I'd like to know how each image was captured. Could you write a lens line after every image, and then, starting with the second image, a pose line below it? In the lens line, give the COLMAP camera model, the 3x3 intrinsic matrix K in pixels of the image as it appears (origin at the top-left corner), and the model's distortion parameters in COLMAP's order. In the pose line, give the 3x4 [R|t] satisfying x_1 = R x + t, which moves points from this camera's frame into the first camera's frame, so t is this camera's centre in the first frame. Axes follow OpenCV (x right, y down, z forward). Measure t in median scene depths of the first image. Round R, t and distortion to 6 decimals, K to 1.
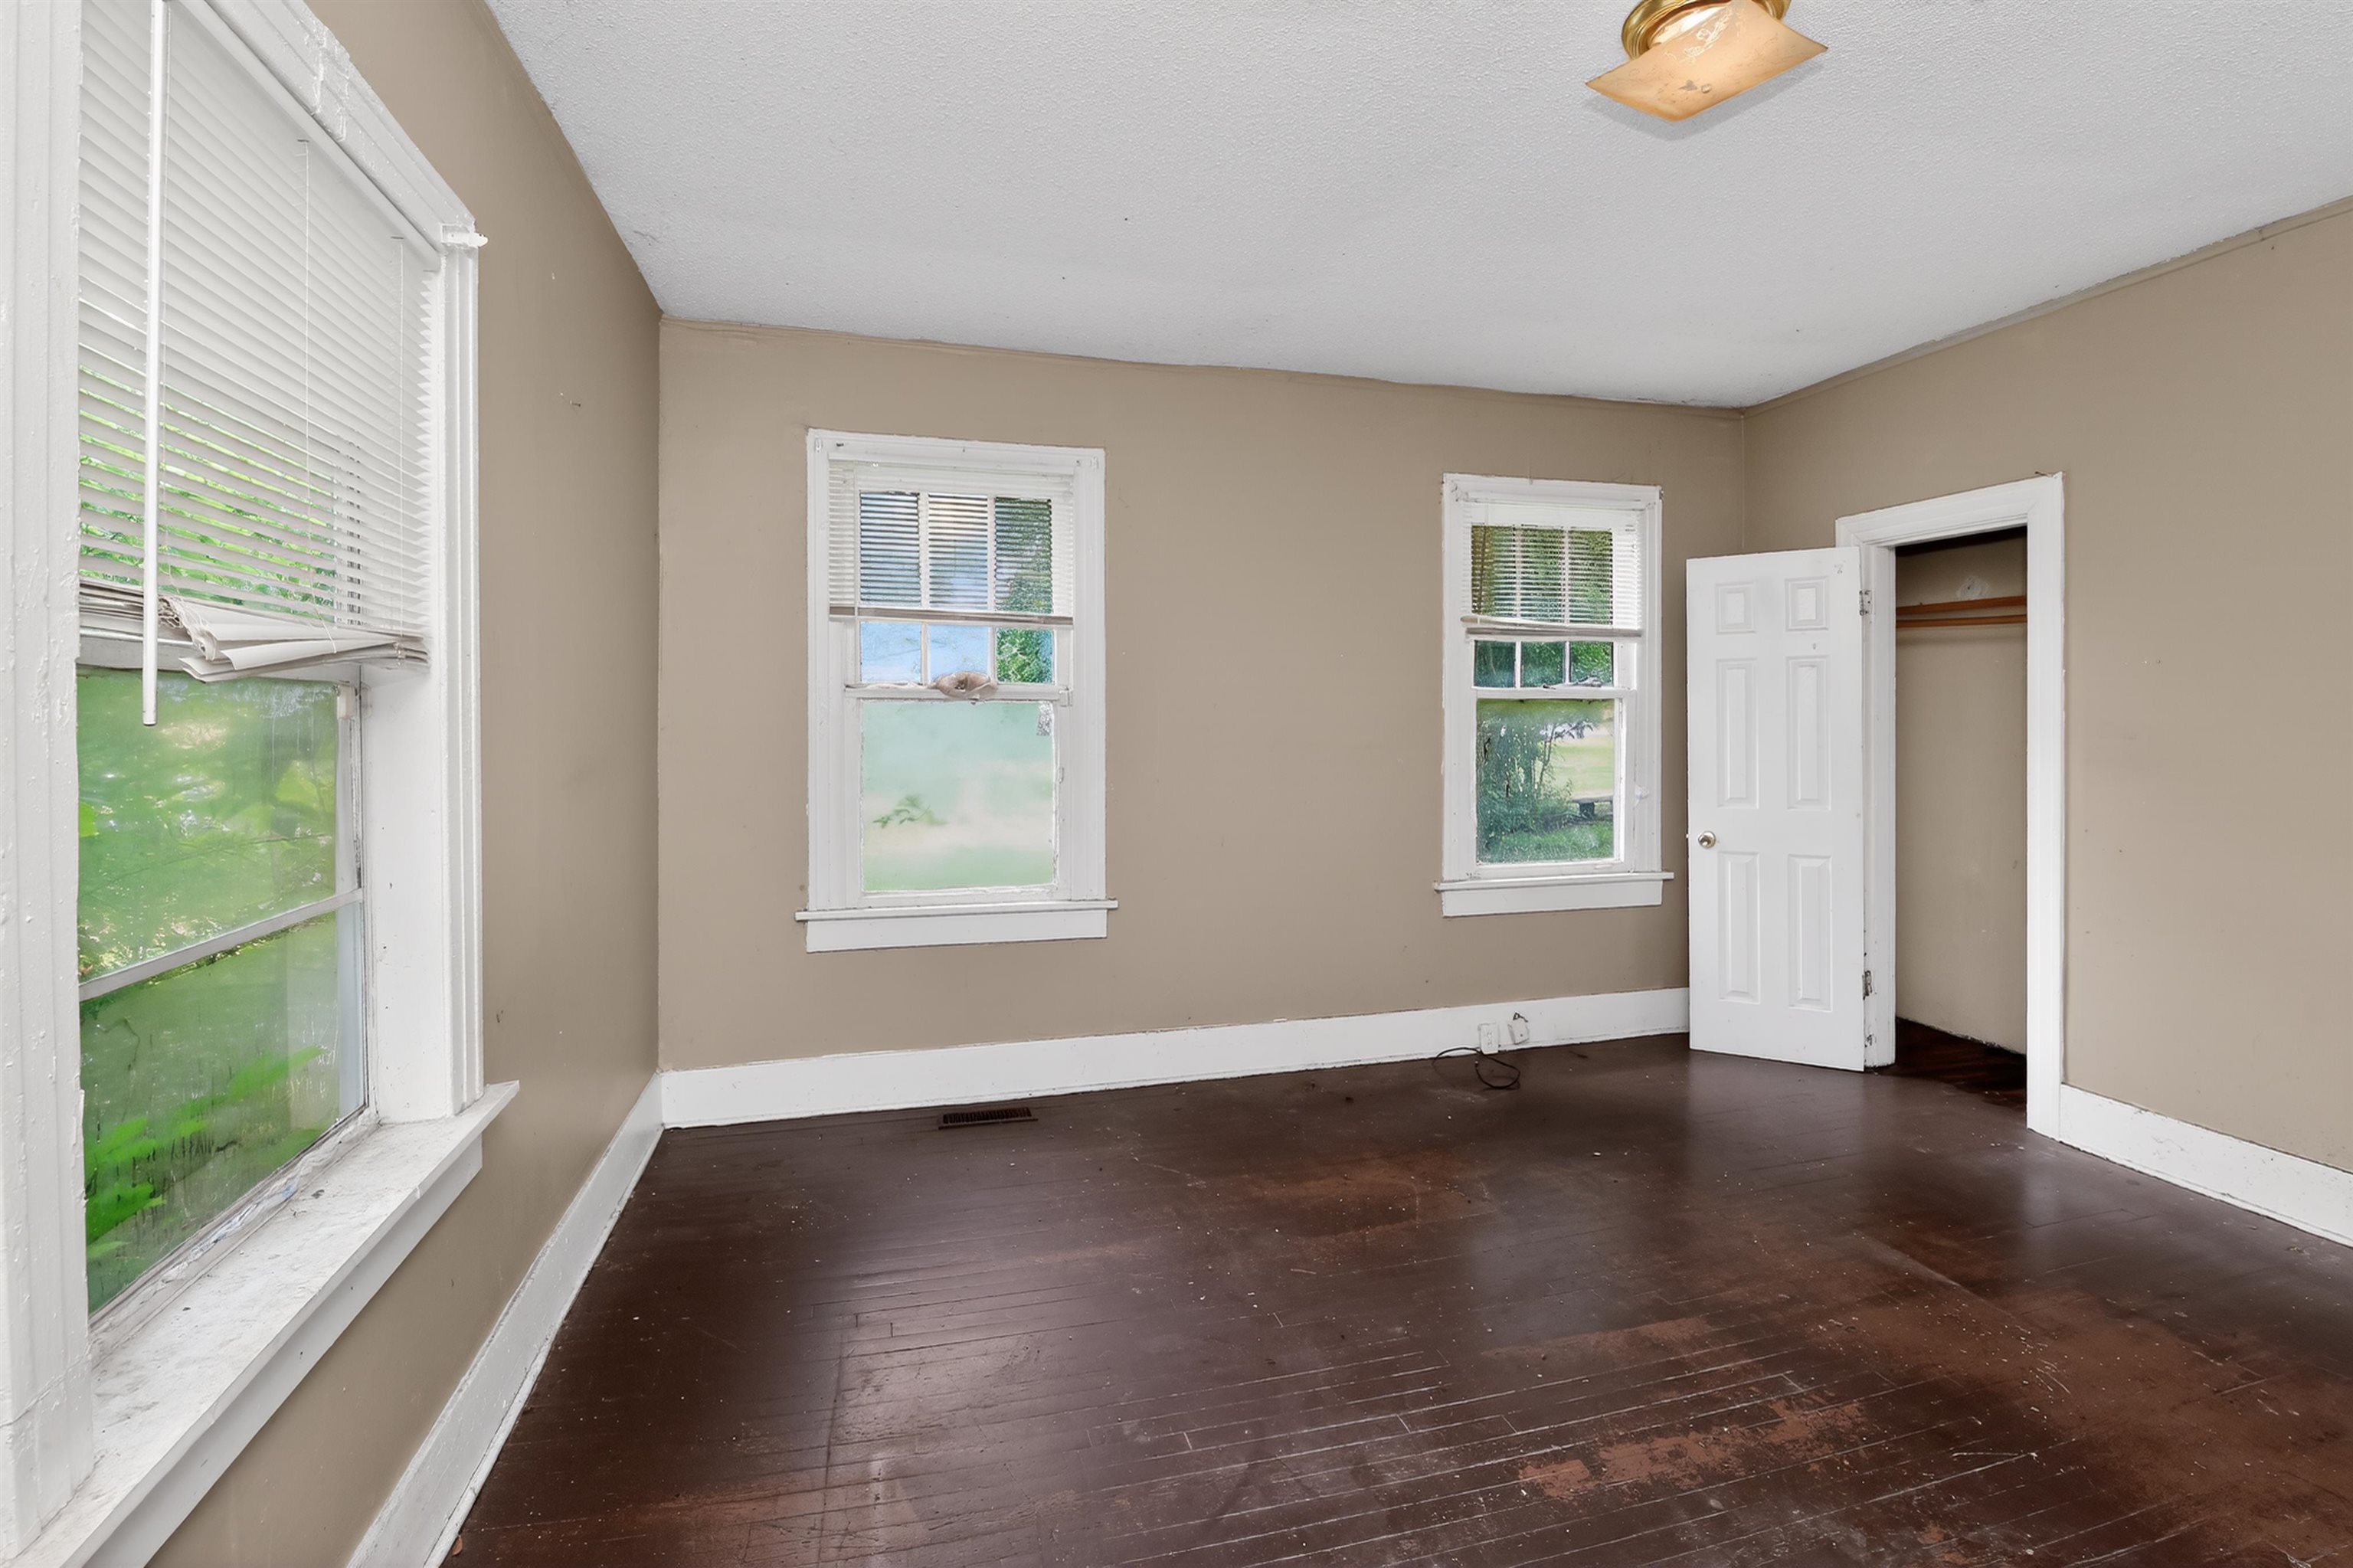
lens RADIAL K [[1065.4, 0, 1180.0], [0, 1065.4, 730.6], [0, 0, 1]] dist [-0.000965, -0.009415]
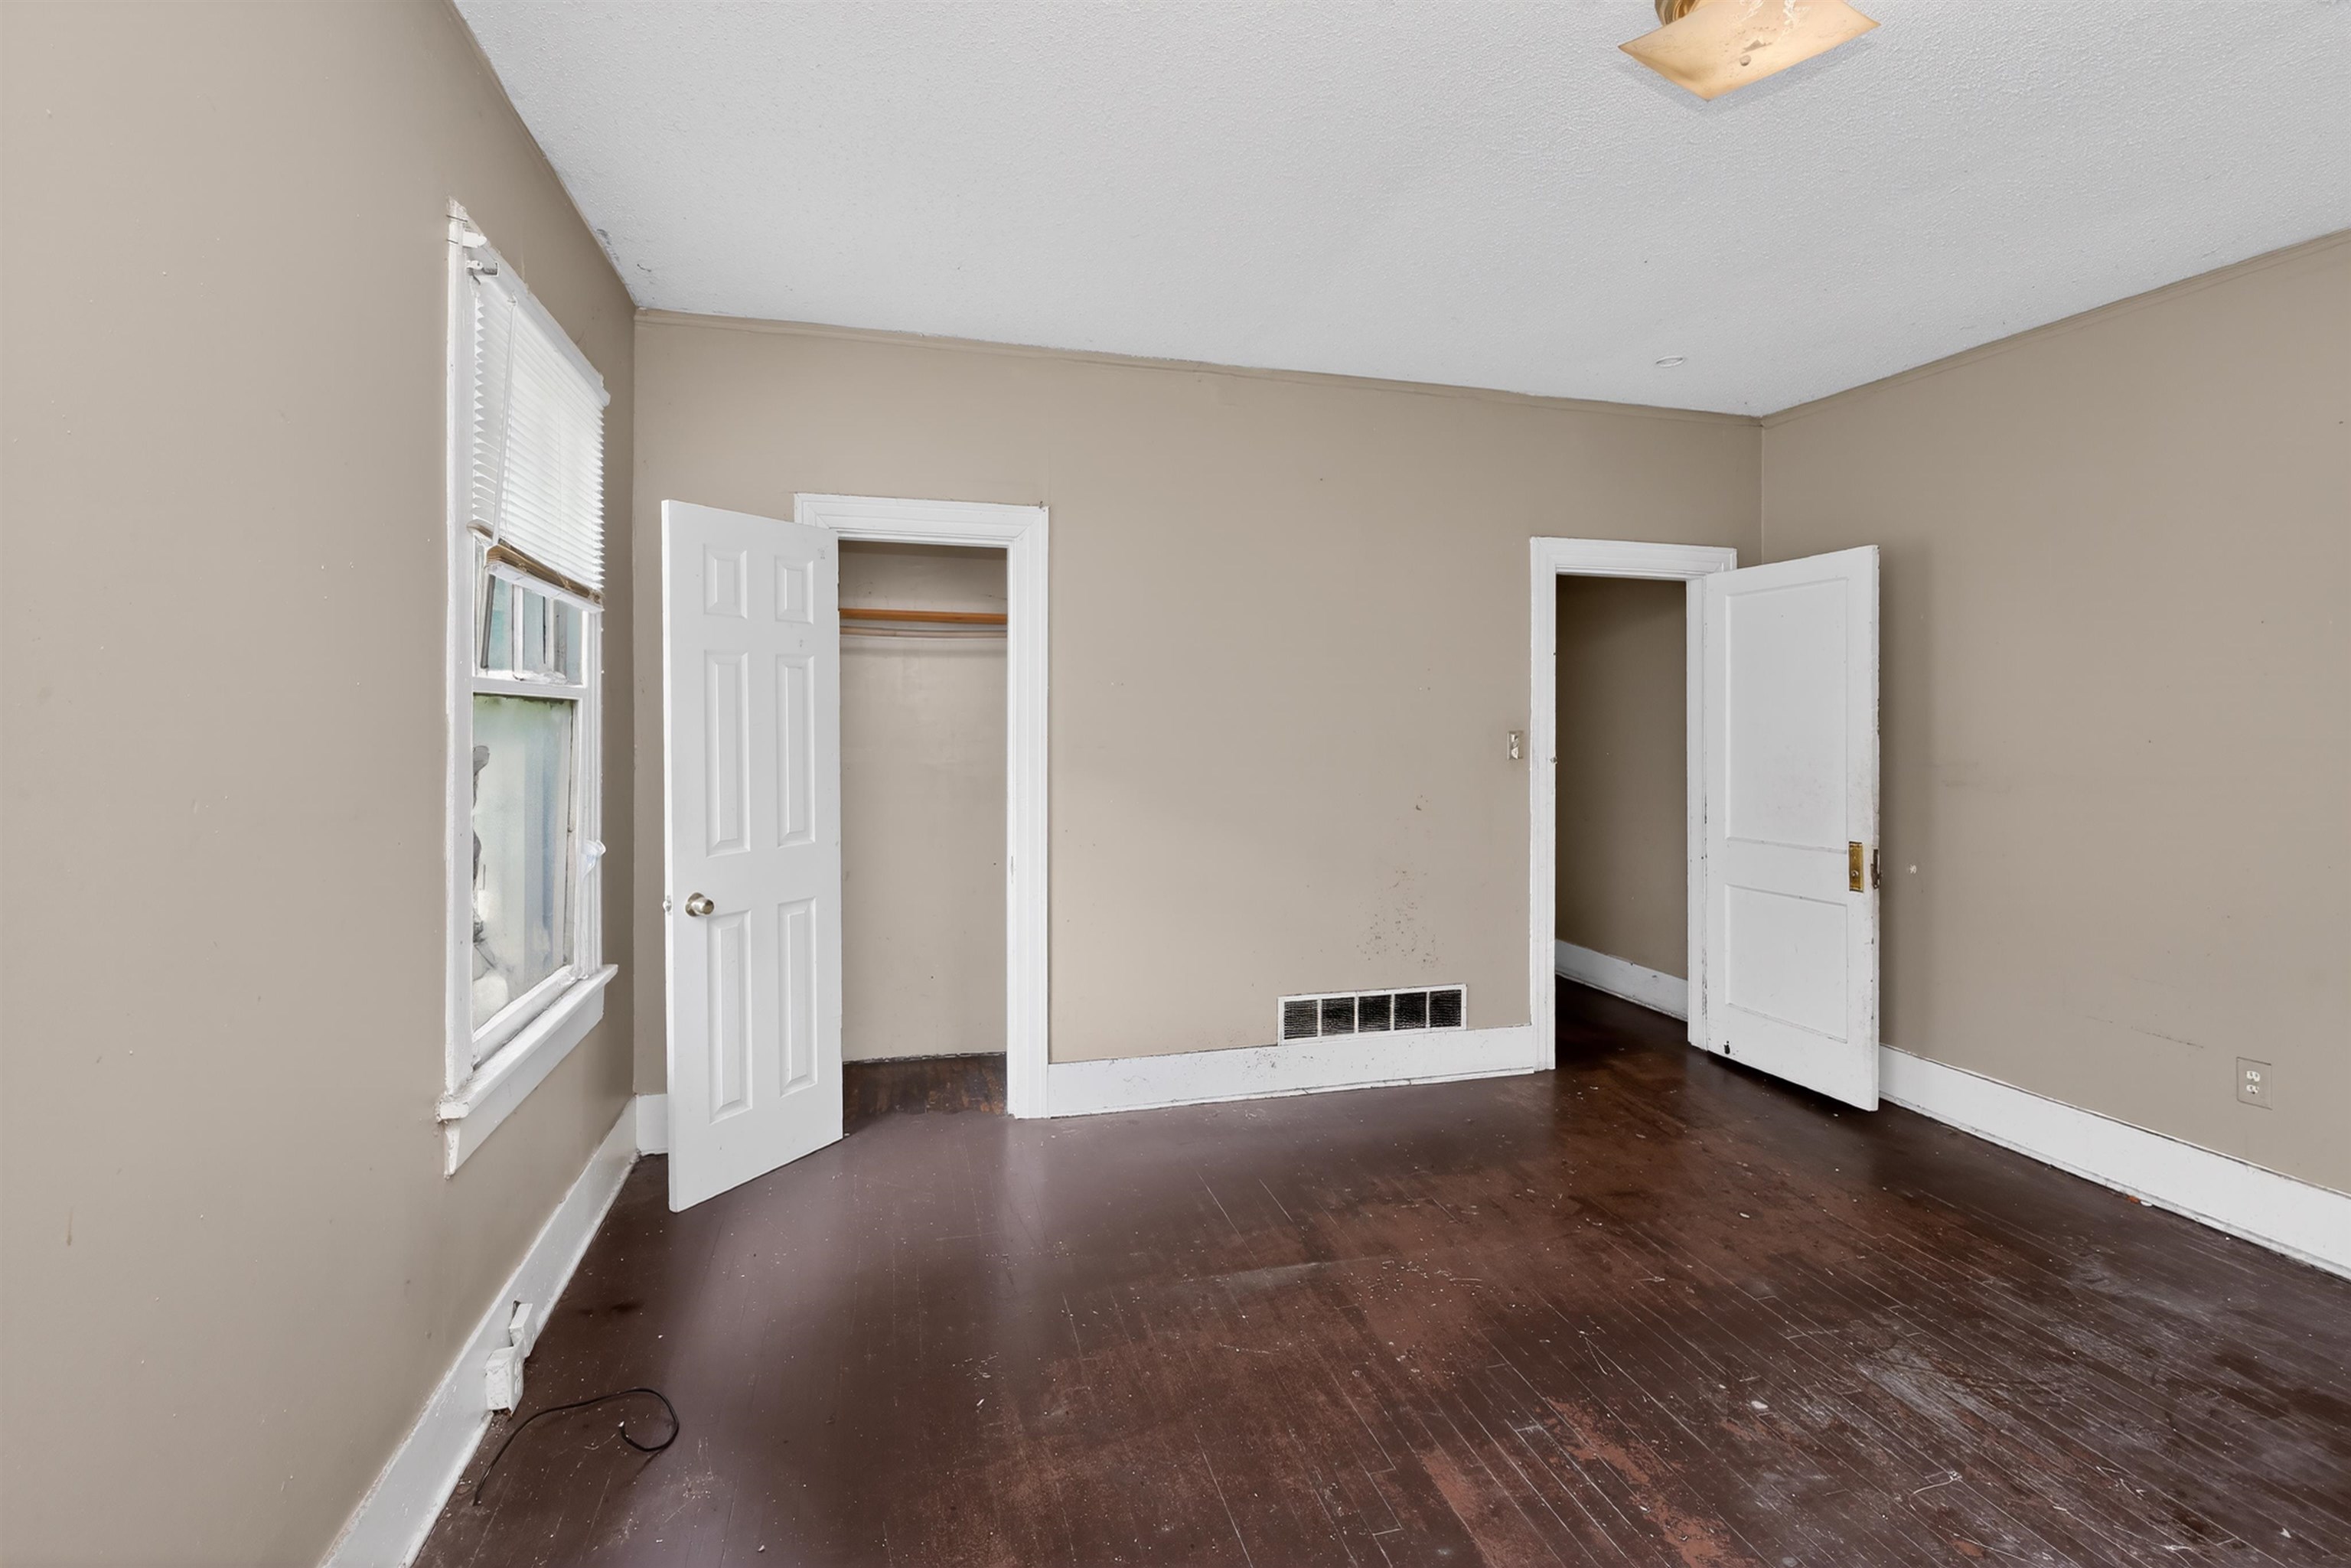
lens RADIAL K [[1038.3, 0, 1147.7], [0, 1038.3, 719.7], [0, 0, 1]] dist [0.001118, -0.010887]
pose [[0.013936, 0.005583, 0.999887, -0.338103], [0.013235, 0.999896, -0.005767, -0.022012], [-0.999815, 0.013313, 0.013861, 1.224027]]
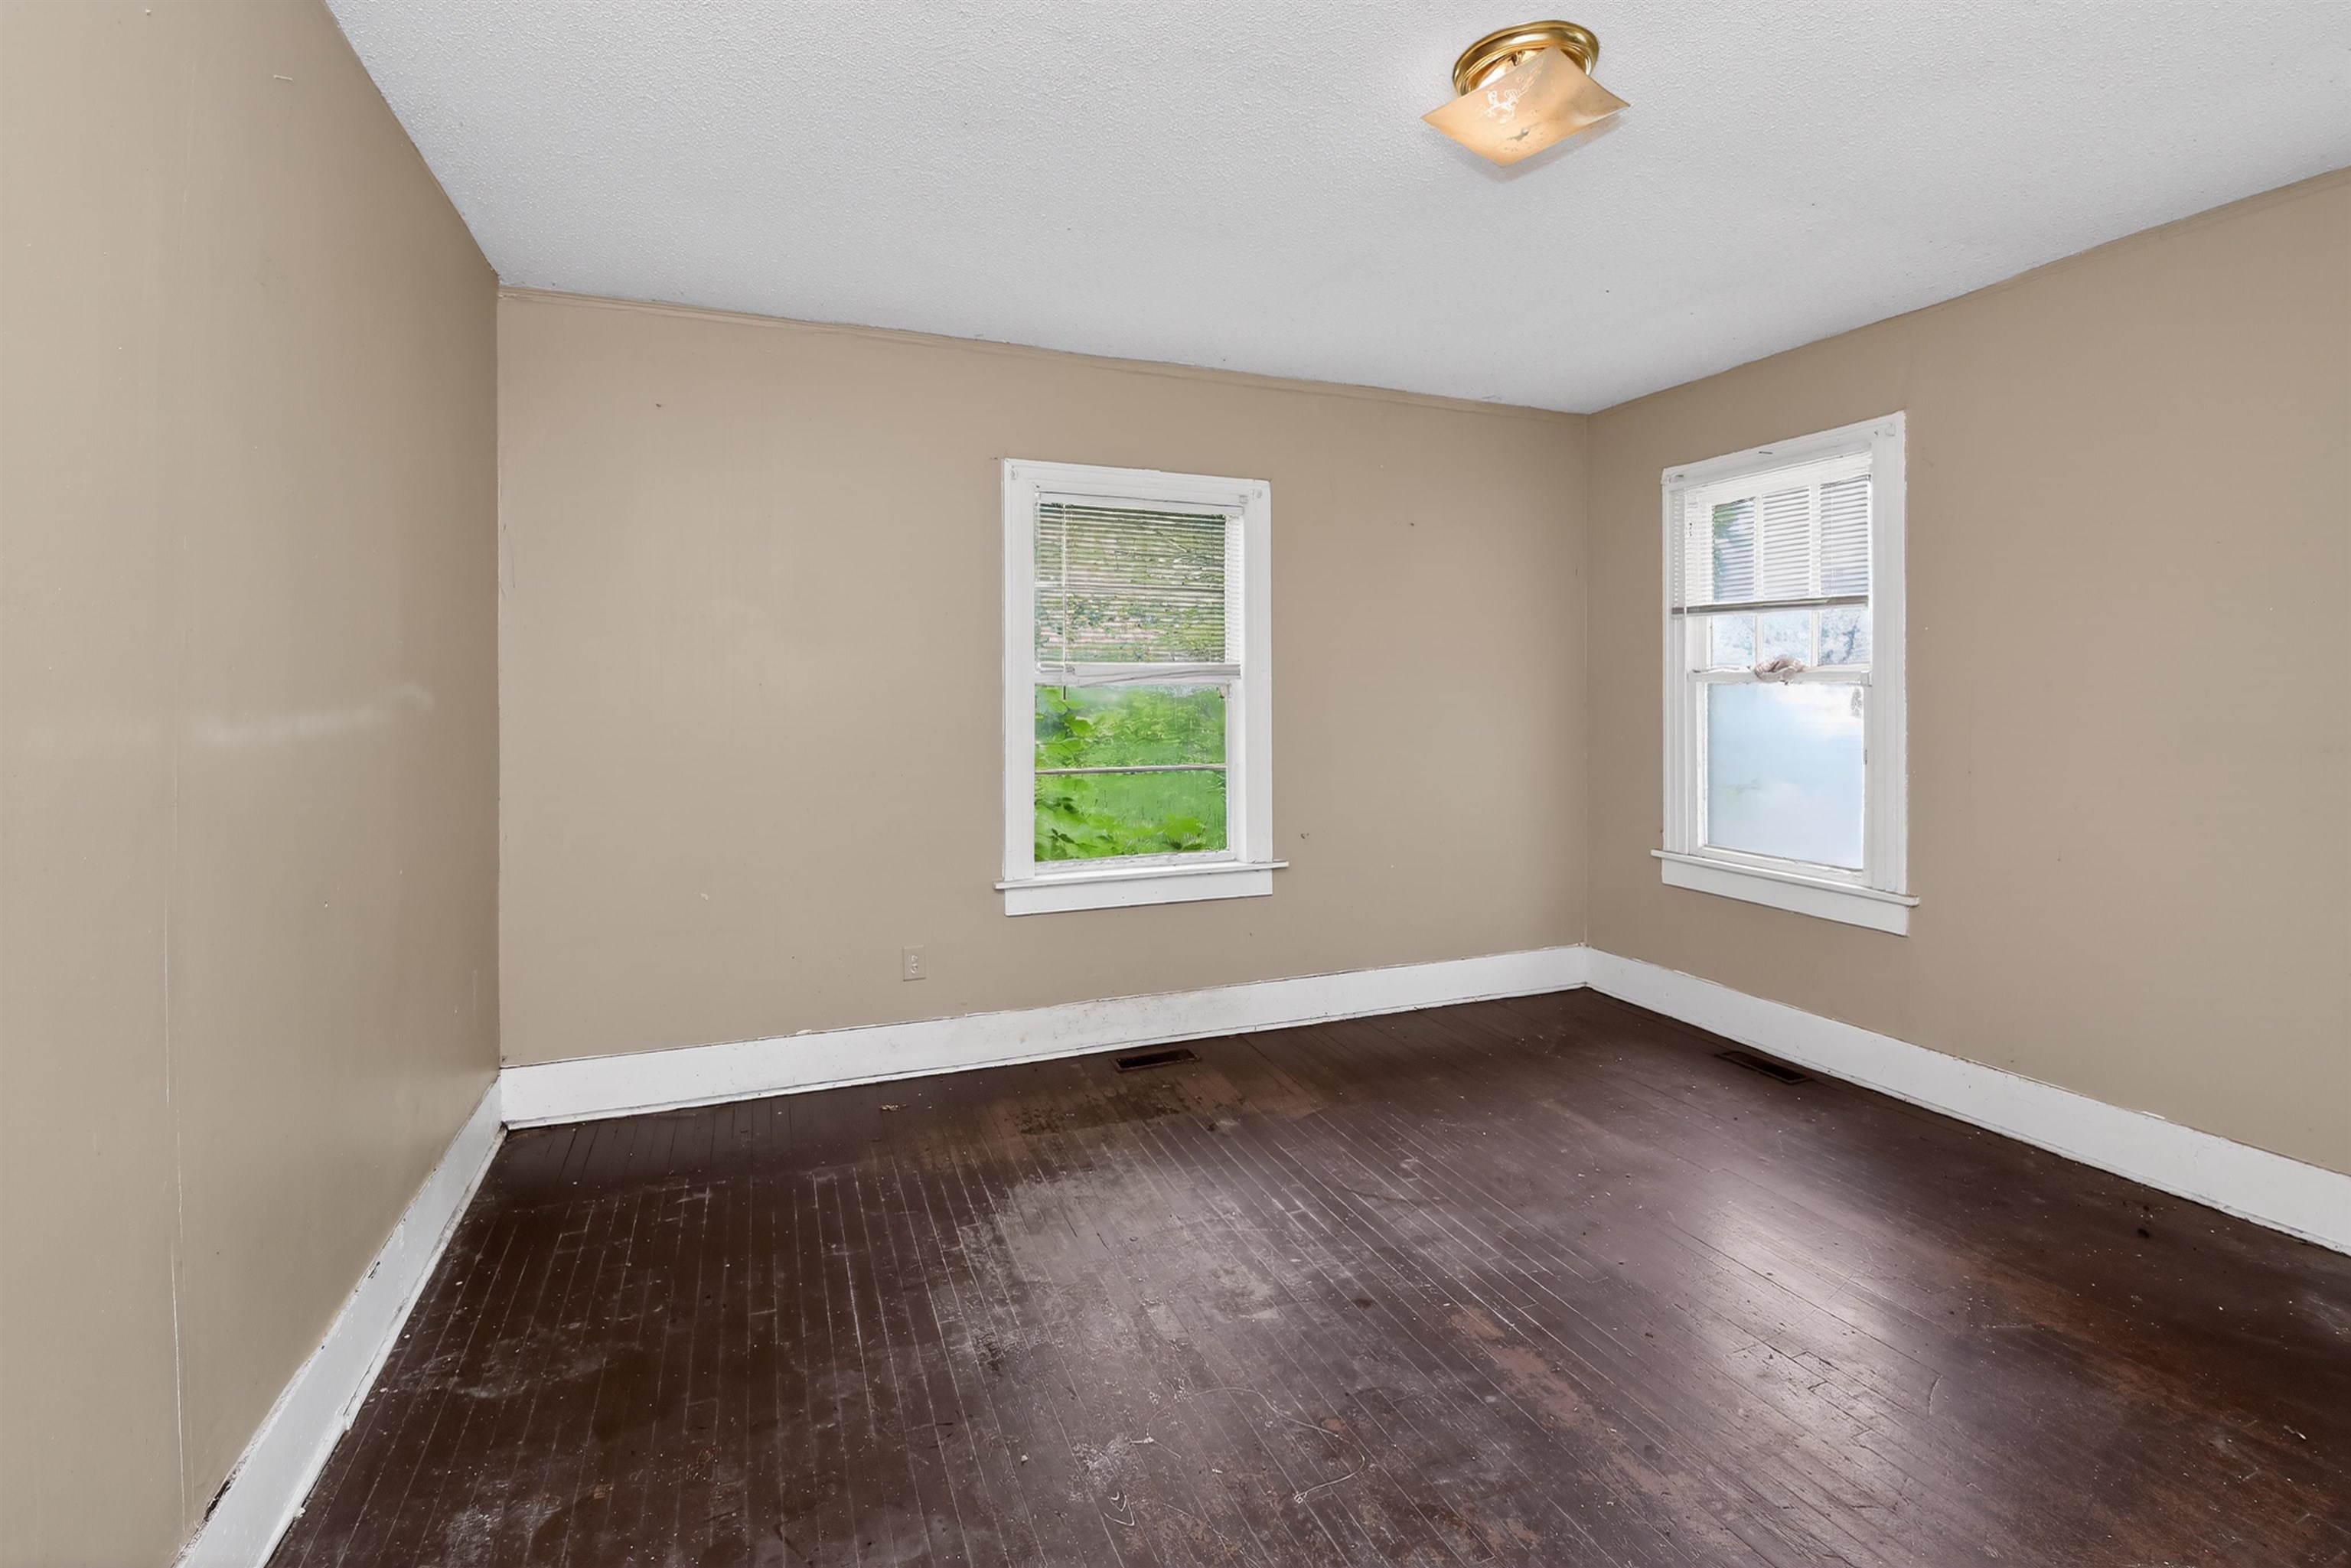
lens RADIAL K [[1038.3, 0, 1147.7], [0, 1038.3, 719.7], [0, 0, 1]] dist [0.001118, -0.010887]
pose [[0.092694, 0.024947, -0.995382, 1.223987], [-0.012363, 0.999638, 0.023903, -0.012354], [0.995618, 0.010090, 0.092969, 0.414402]]
